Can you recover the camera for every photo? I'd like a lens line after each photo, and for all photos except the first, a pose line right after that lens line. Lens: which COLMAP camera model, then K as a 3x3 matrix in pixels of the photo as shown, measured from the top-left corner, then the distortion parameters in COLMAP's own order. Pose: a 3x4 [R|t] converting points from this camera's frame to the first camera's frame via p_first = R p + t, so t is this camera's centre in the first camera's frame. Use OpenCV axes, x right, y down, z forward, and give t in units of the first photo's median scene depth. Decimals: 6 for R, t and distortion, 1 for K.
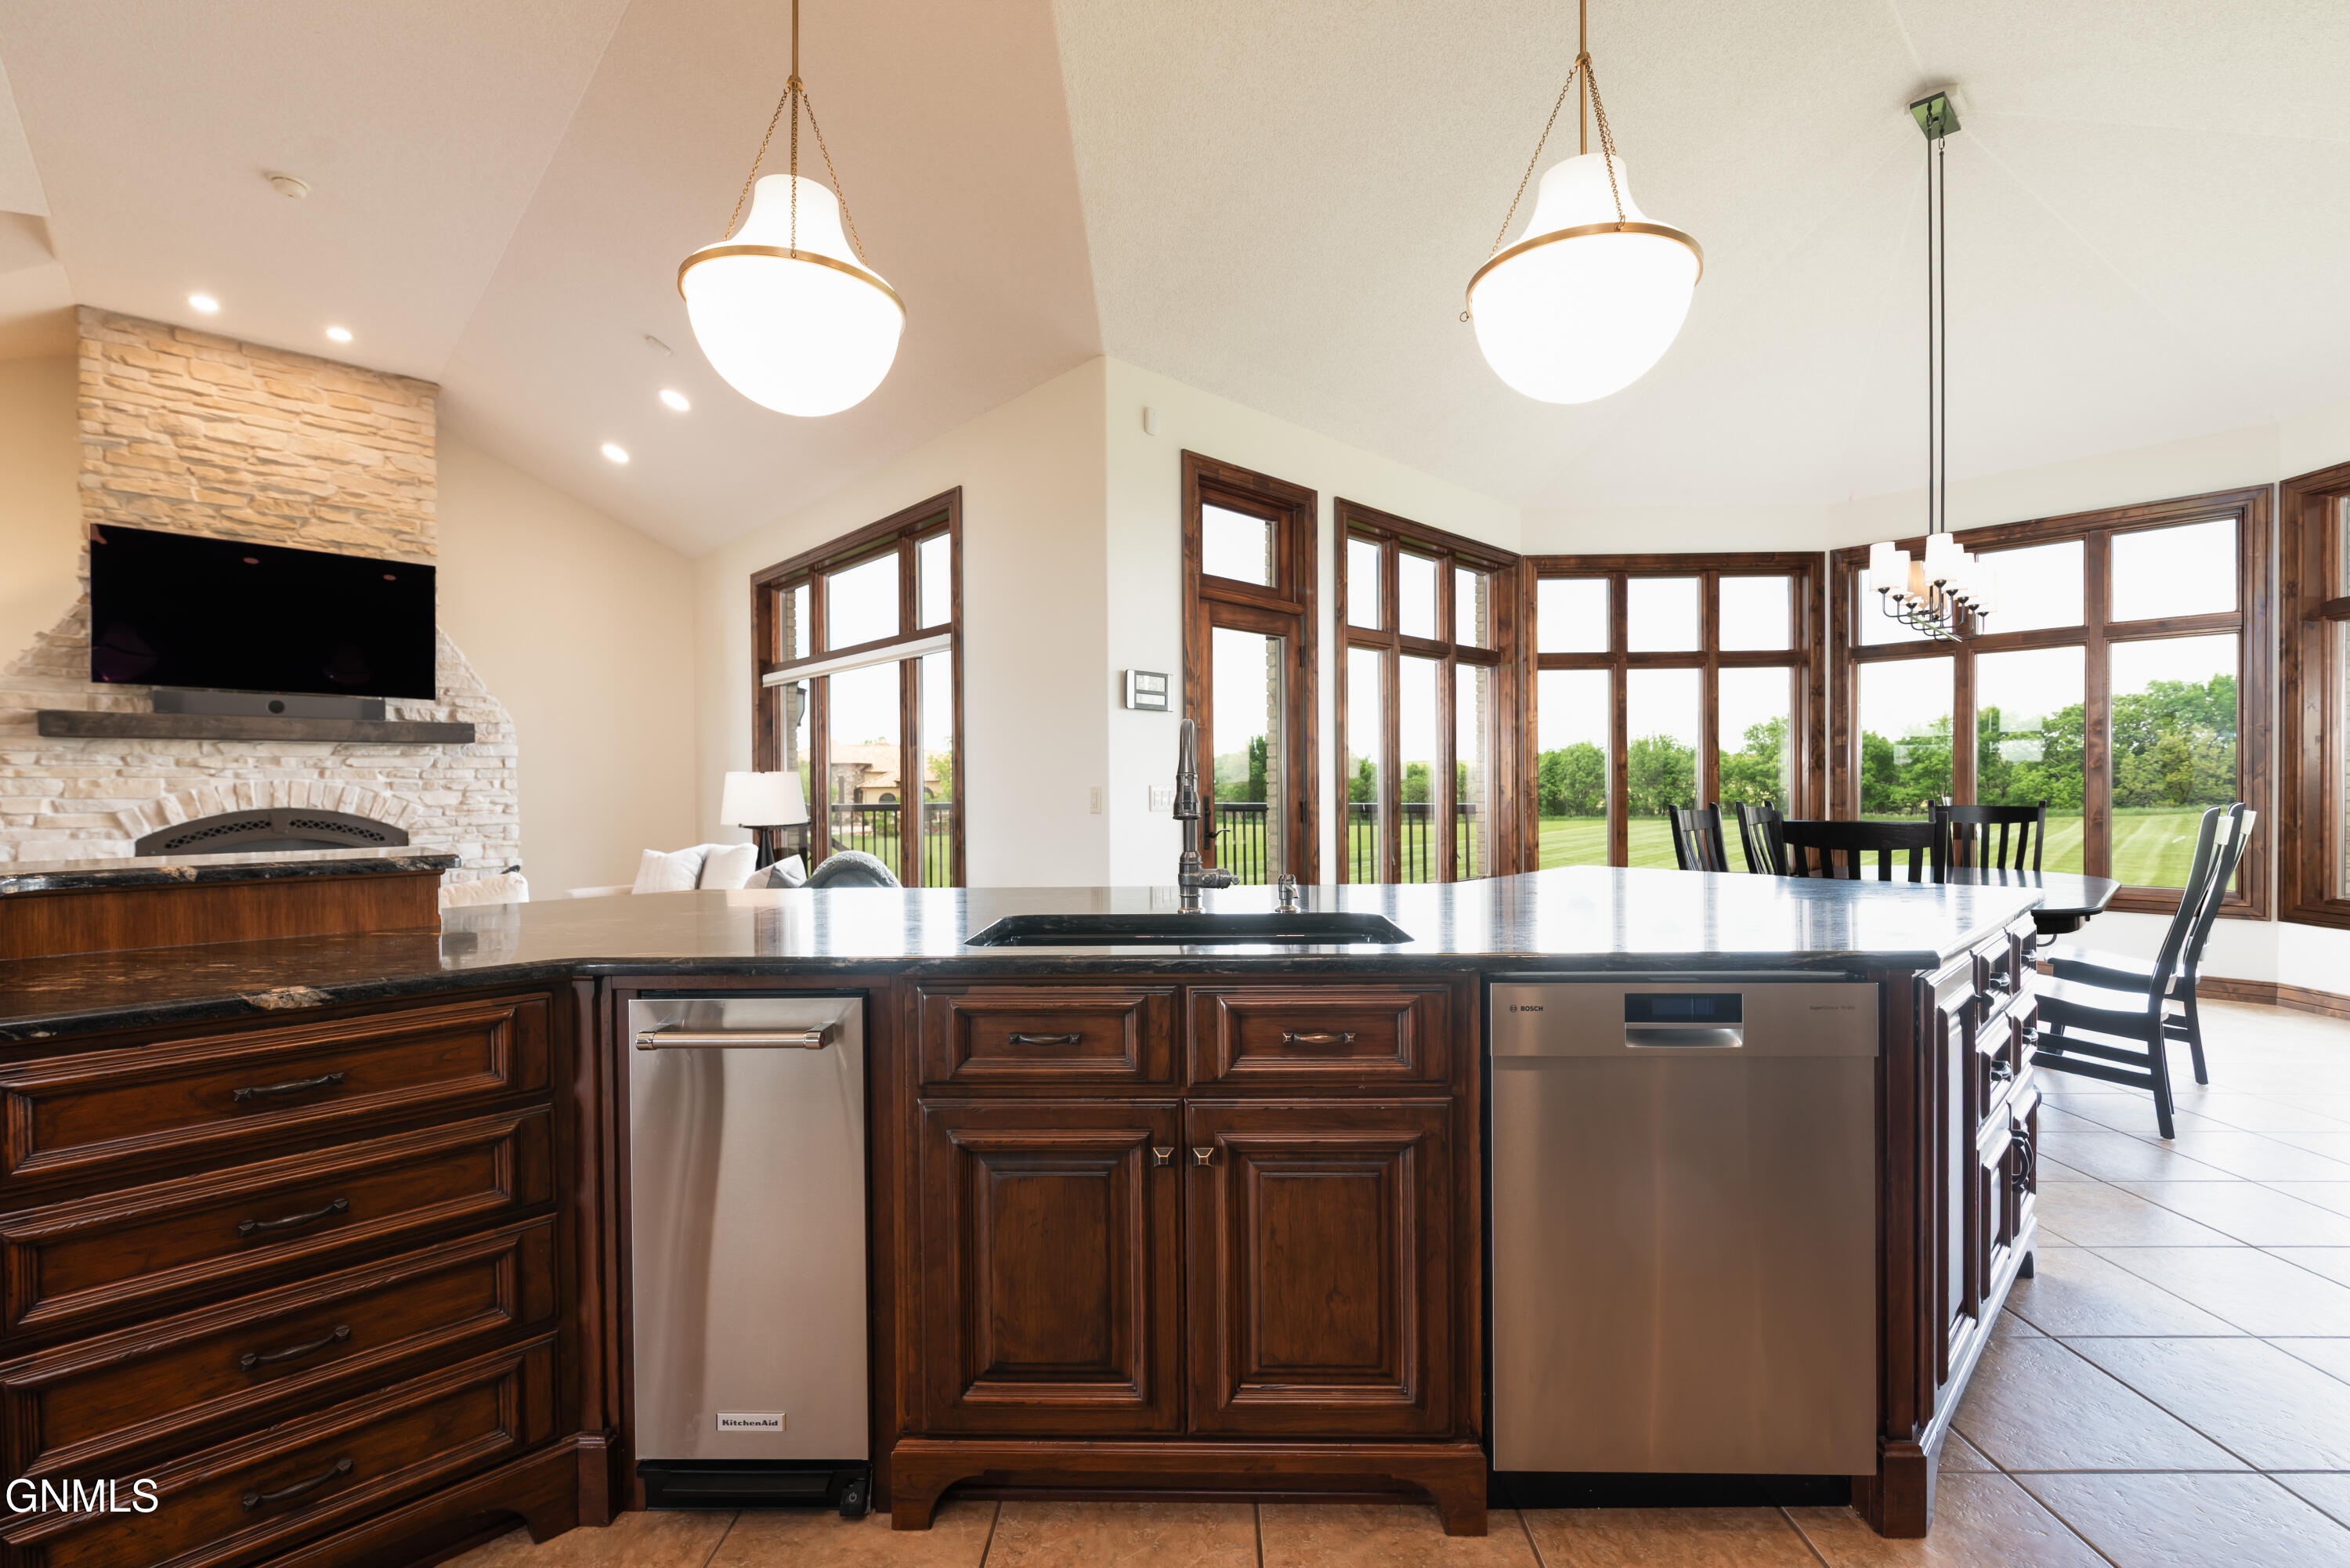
lens RADIAL K [[1002.9, 0, 1175.3], [0, 1002.9, 796.3], [0, 0, 1]] dist [0.000284, -0.000976]
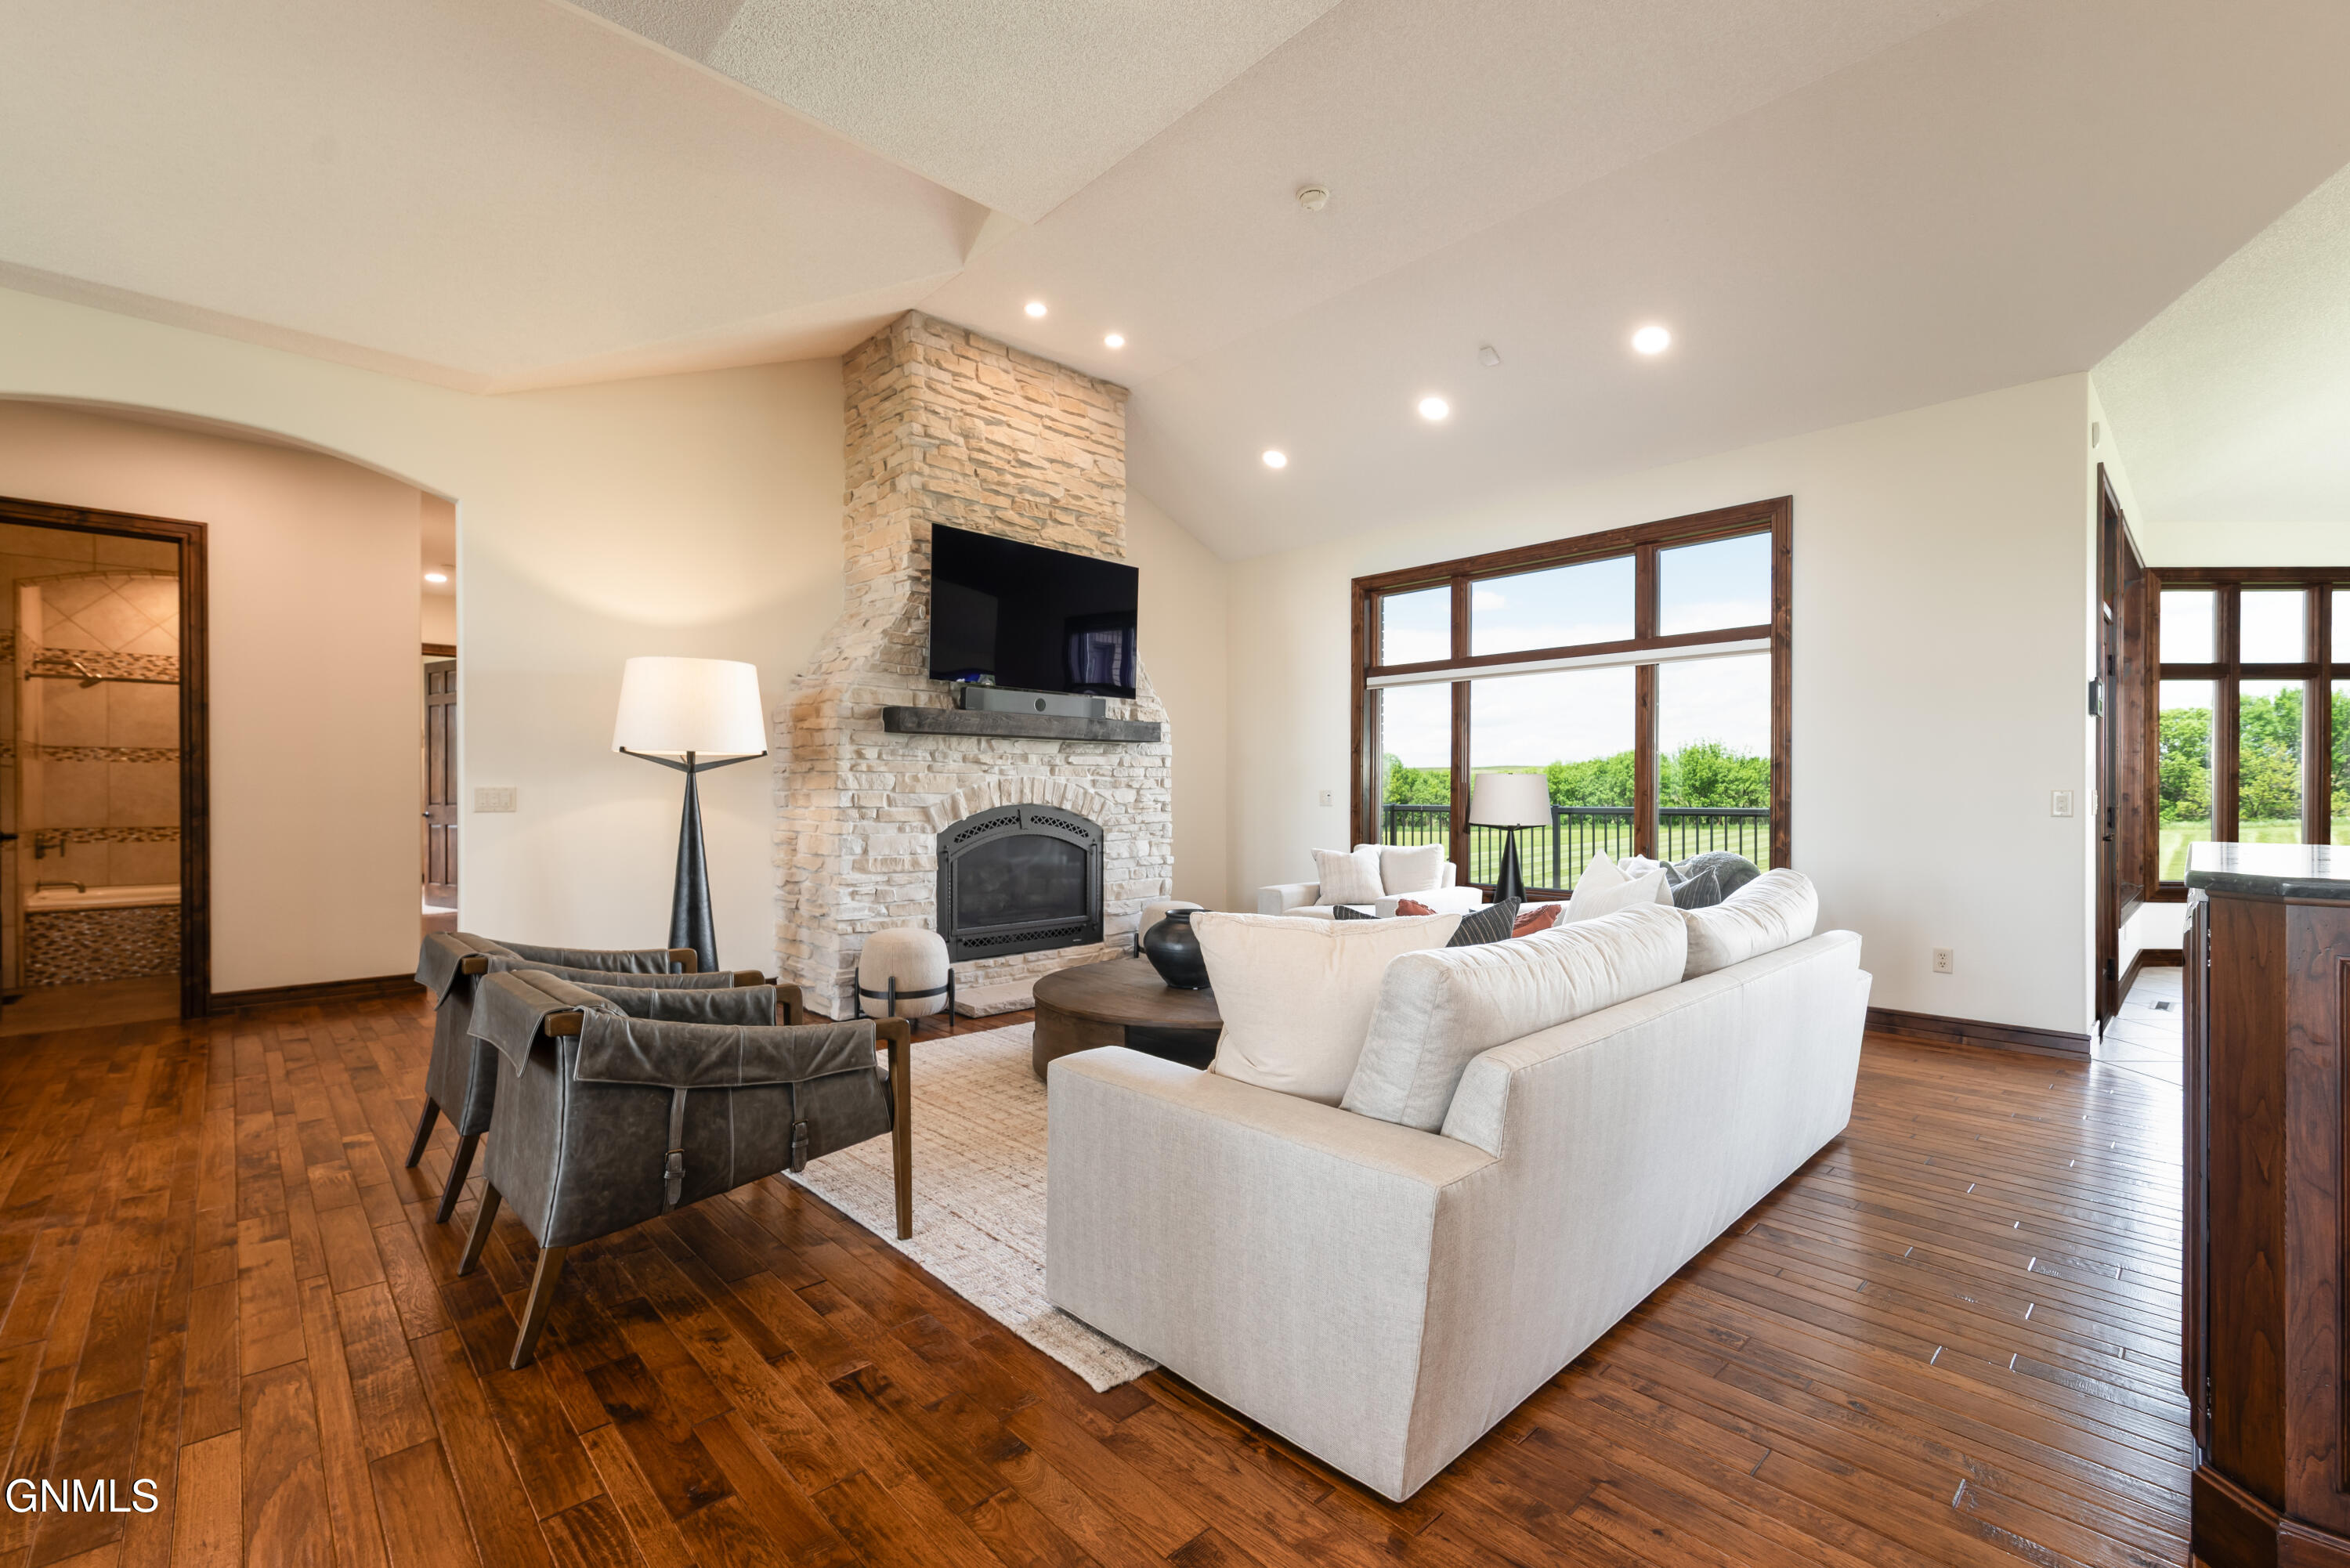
lens RADIAL K [[1002.9, 0, 1175.3], [0, 1002.9, 796.3], [0, 0, 1]] dist [0.000284, -0.000976]
pose [[0.999955, 0.009510, -0.000635, -0.760893], [-0.009512, 0.999945, -0.004325, 0.006988], [0.000593, 0.004331, 0.999990, -0.018989]]
